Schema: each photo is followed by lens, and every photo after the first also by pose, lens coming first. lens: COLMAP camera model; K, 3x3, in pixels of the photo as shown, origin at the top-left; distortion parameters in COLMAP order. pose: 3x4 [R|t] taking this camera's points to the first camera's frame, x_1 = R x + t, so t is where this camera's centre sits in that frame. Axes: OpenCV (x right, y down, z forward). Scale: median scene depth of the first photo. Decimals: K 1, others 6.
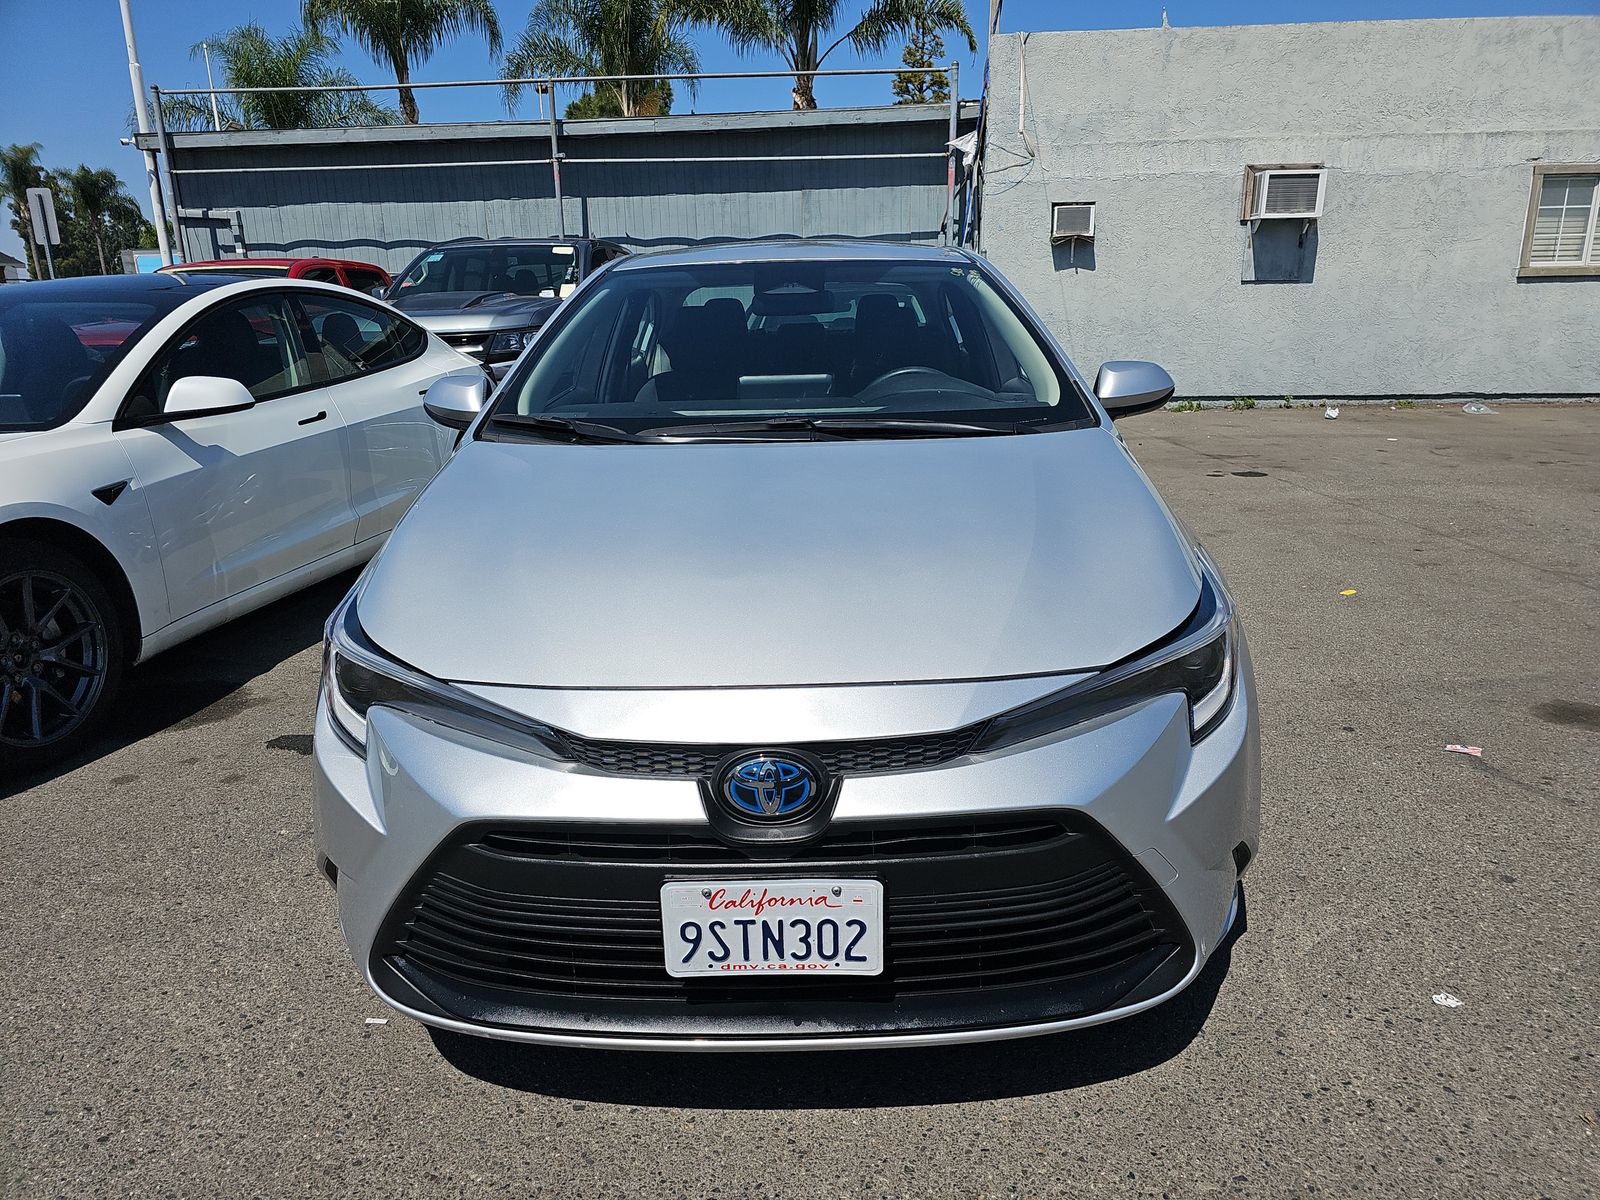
lens RADIAL K [[1088.1, 0, 808.0], [0, 1088.1, 606.7], [0, 0, 1]] dist [0.048496, -0.049305]
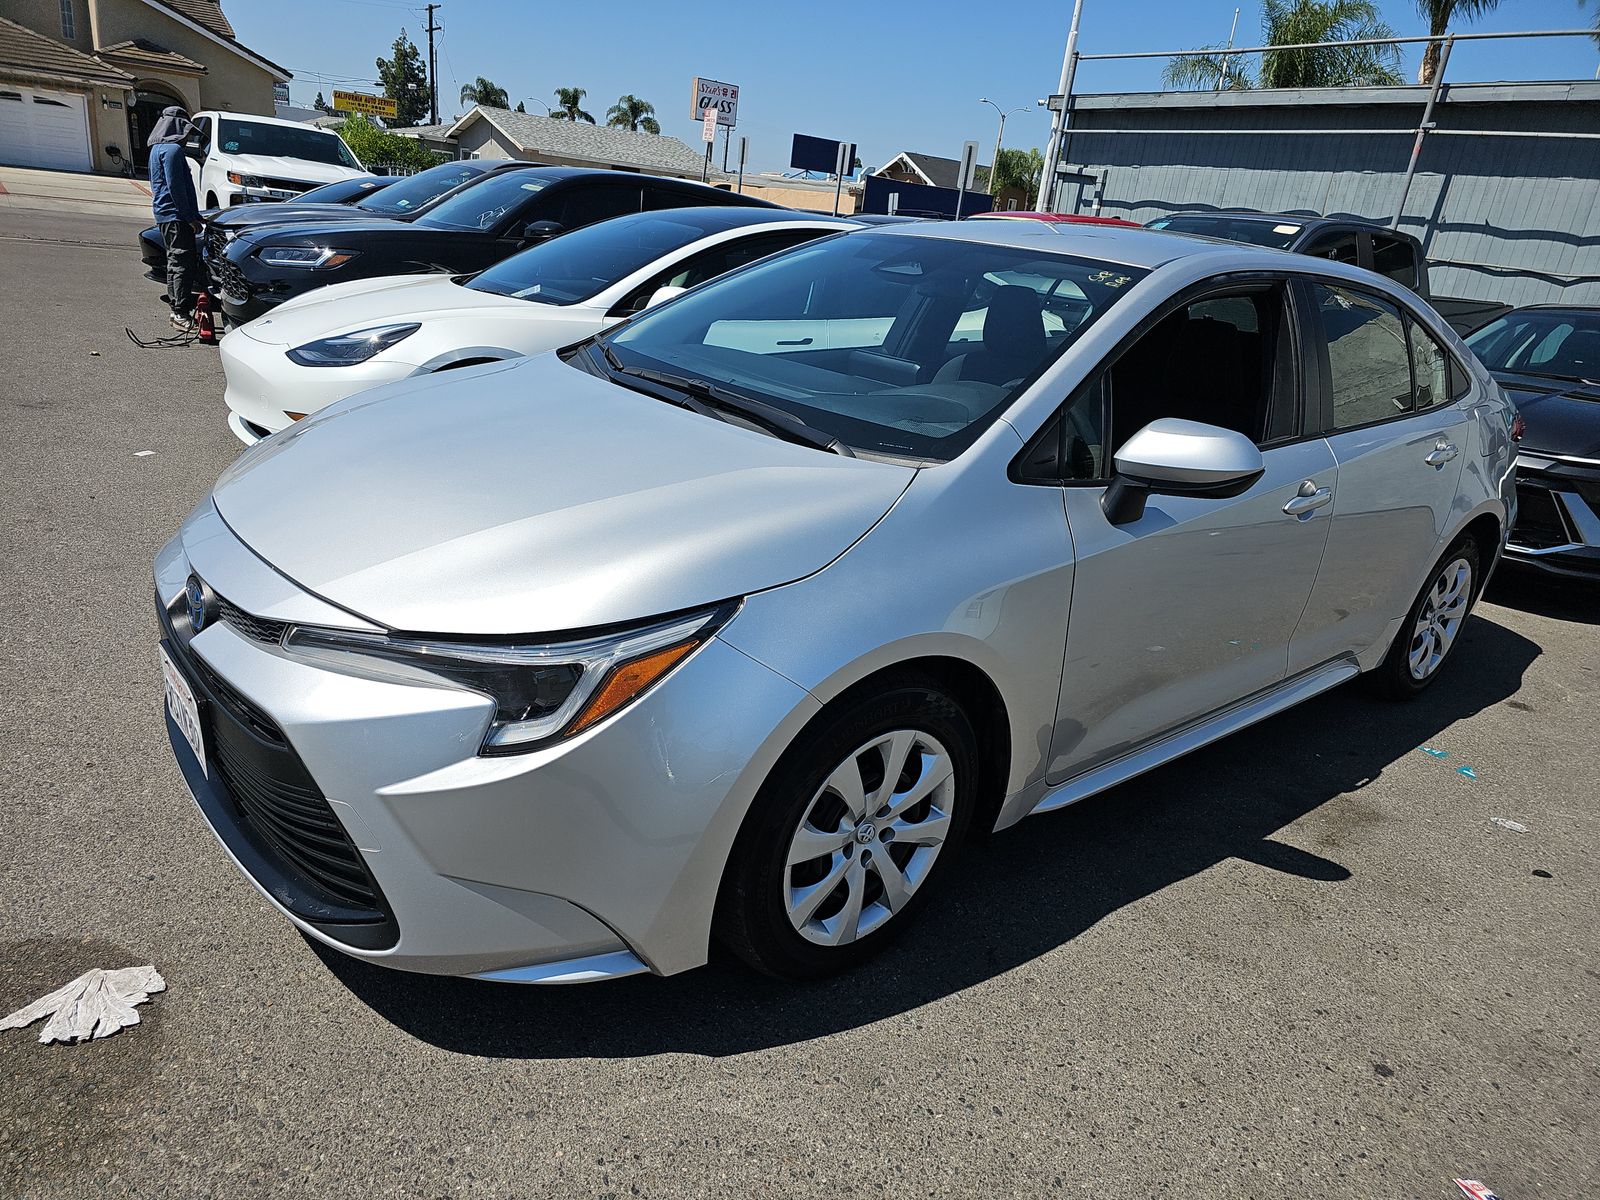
lens RADIAL K [[1088.1, 0, 808.0], [0, 1088.1, 606.7], [0, 0, 1]] dist [0.048496, -0.049305]
pose [[0.653251, 0.332477, -0.680237, 0.144680], [-0.312267, 0.936766, 0.157981, -0.030177], [0.689748, 0.109215, 0.715765, 0.060976]]
